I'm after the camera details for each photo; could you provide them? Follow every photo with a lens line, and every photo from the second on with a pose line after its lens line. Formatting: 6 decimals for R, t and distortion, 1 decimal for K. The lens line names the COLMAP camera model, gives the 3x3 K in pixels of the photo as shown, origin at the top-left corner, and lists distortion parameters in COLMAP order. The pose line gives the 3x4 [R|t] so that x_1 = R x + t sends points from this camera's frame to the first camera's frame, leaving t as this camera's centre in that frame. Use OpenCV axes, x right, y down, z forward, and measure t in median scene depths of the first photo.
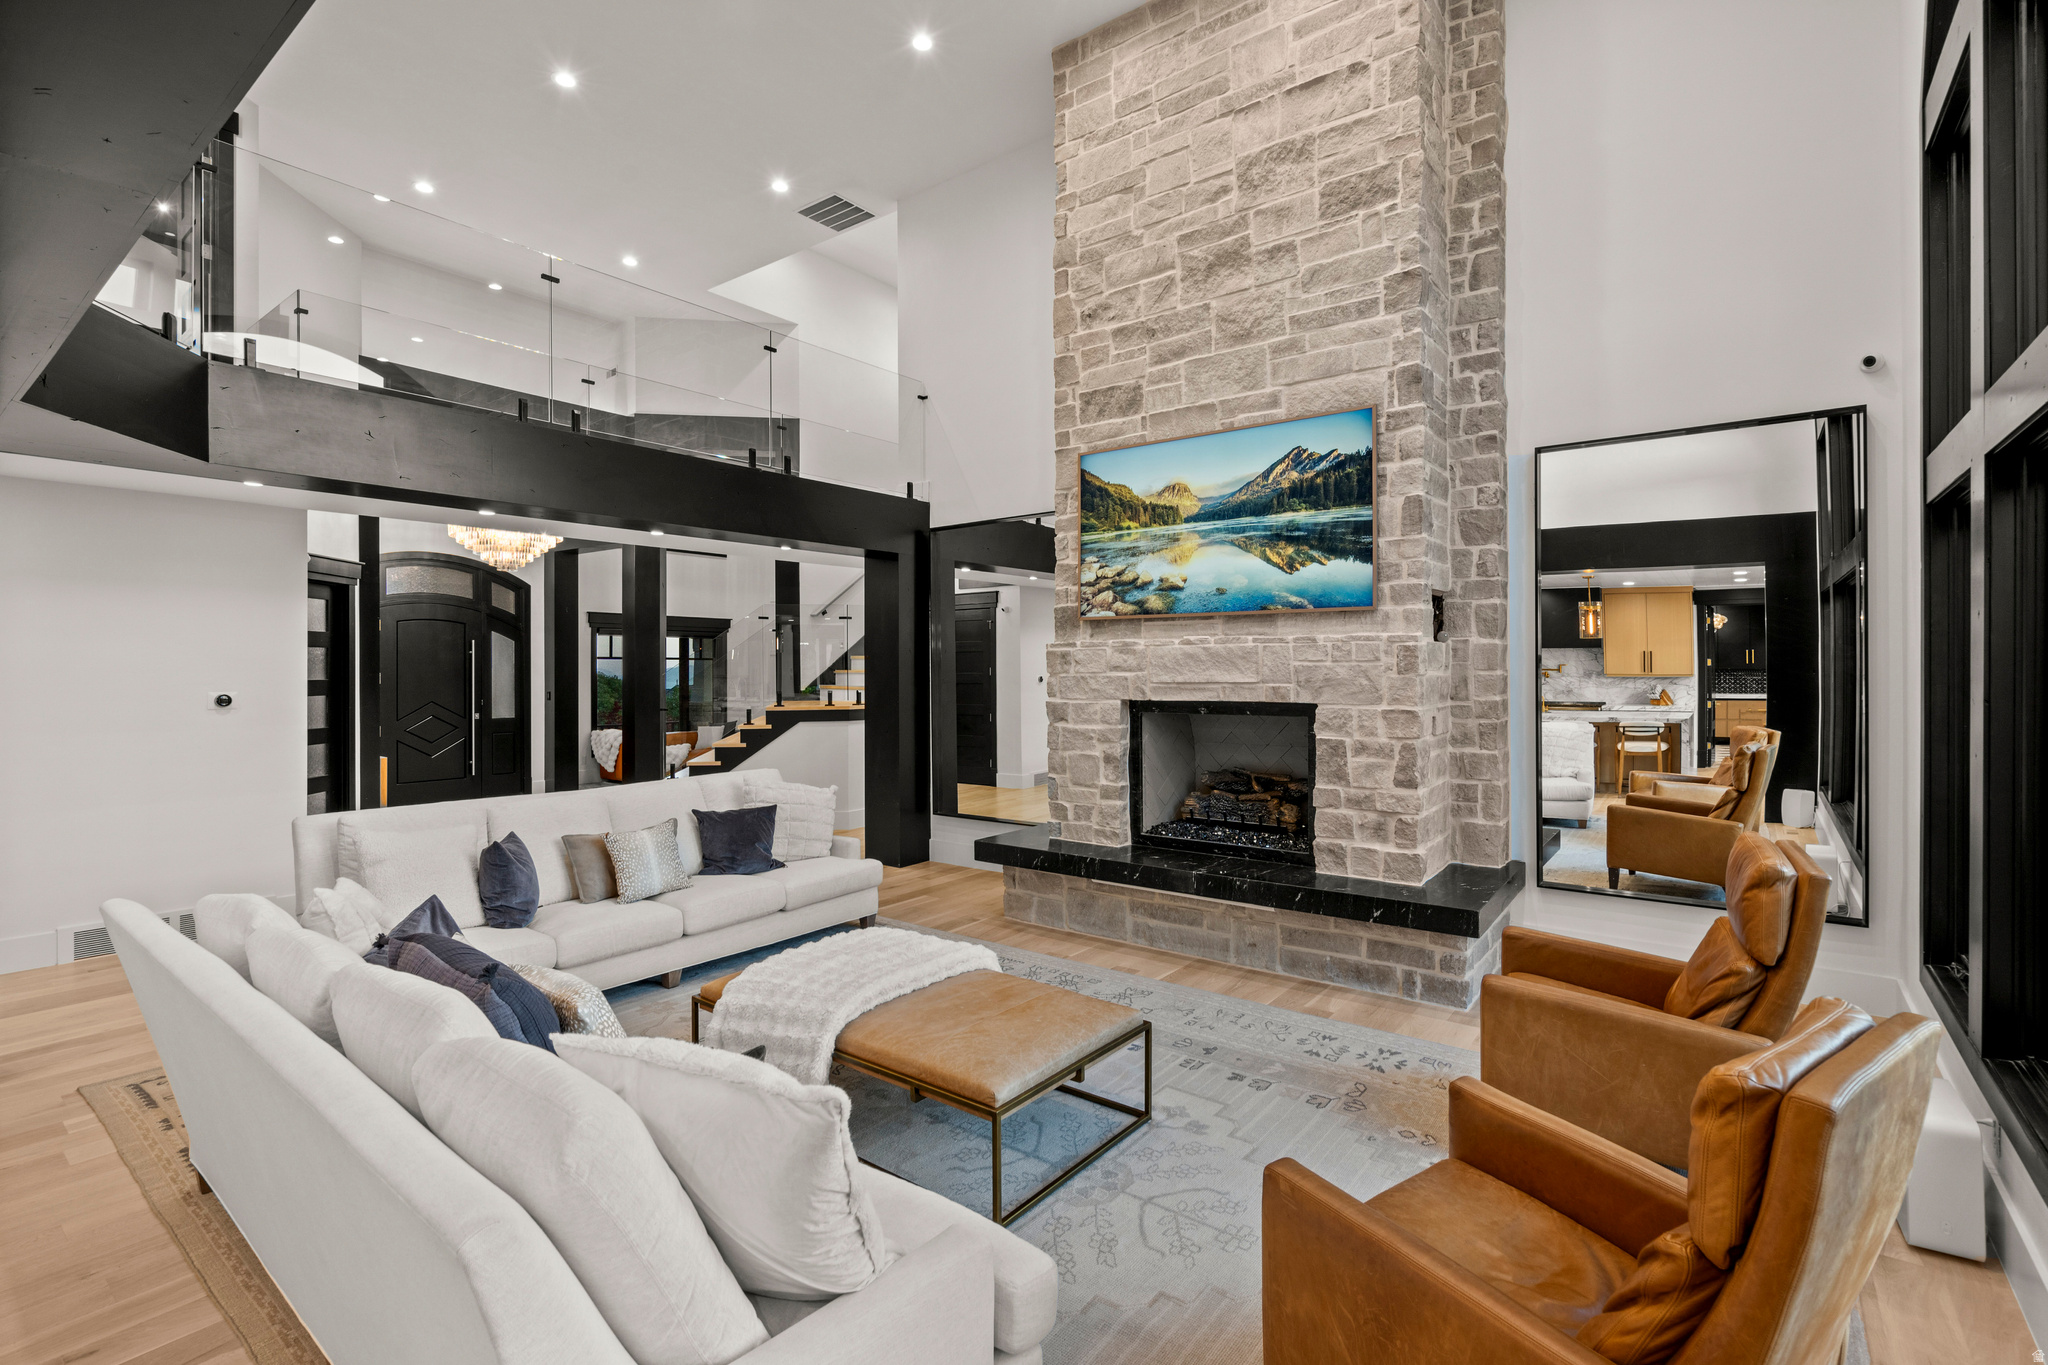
lens RADIAL K [[933.2, 0, 1026.0], [0, 933.2, 666.9], [0, 0, 1]] dist [-0.007490, 0.005145]
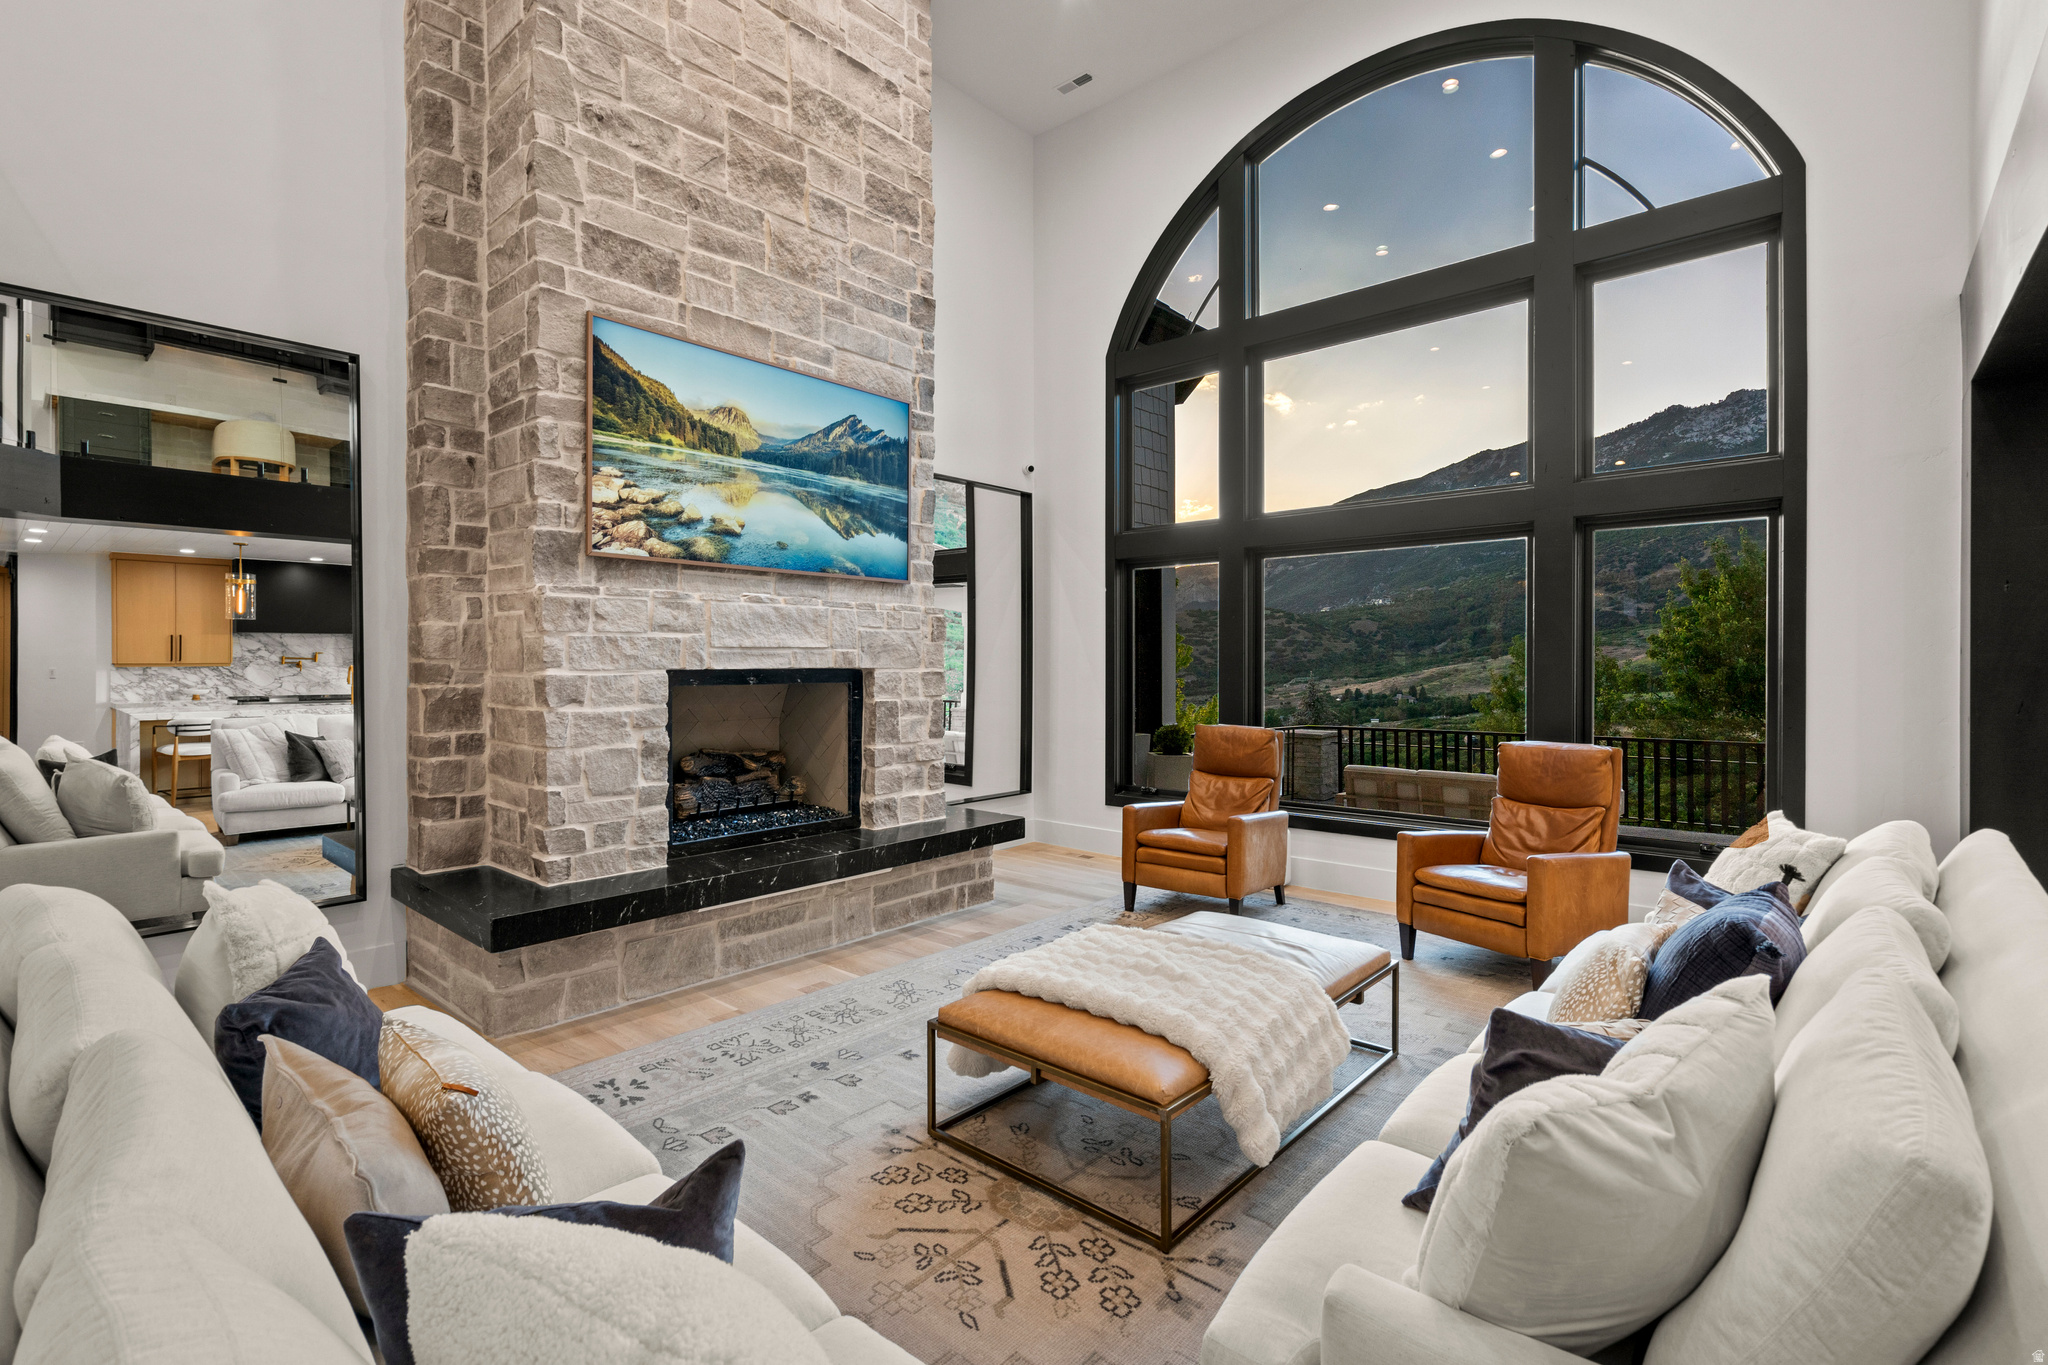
lens RADIAL K [[933.2, 0, 1018.2], [0, 933.2, 669.7], [0, 0, 1]] dist [-0.007490, 0.005145]
pose [[0.072858, -0.001989, 0.997340, -0.674008], [-0.000834, 0.999998, 0.002055, 0.036121], [-0.997342, -0.000982, 0.072856, 0.715724]]
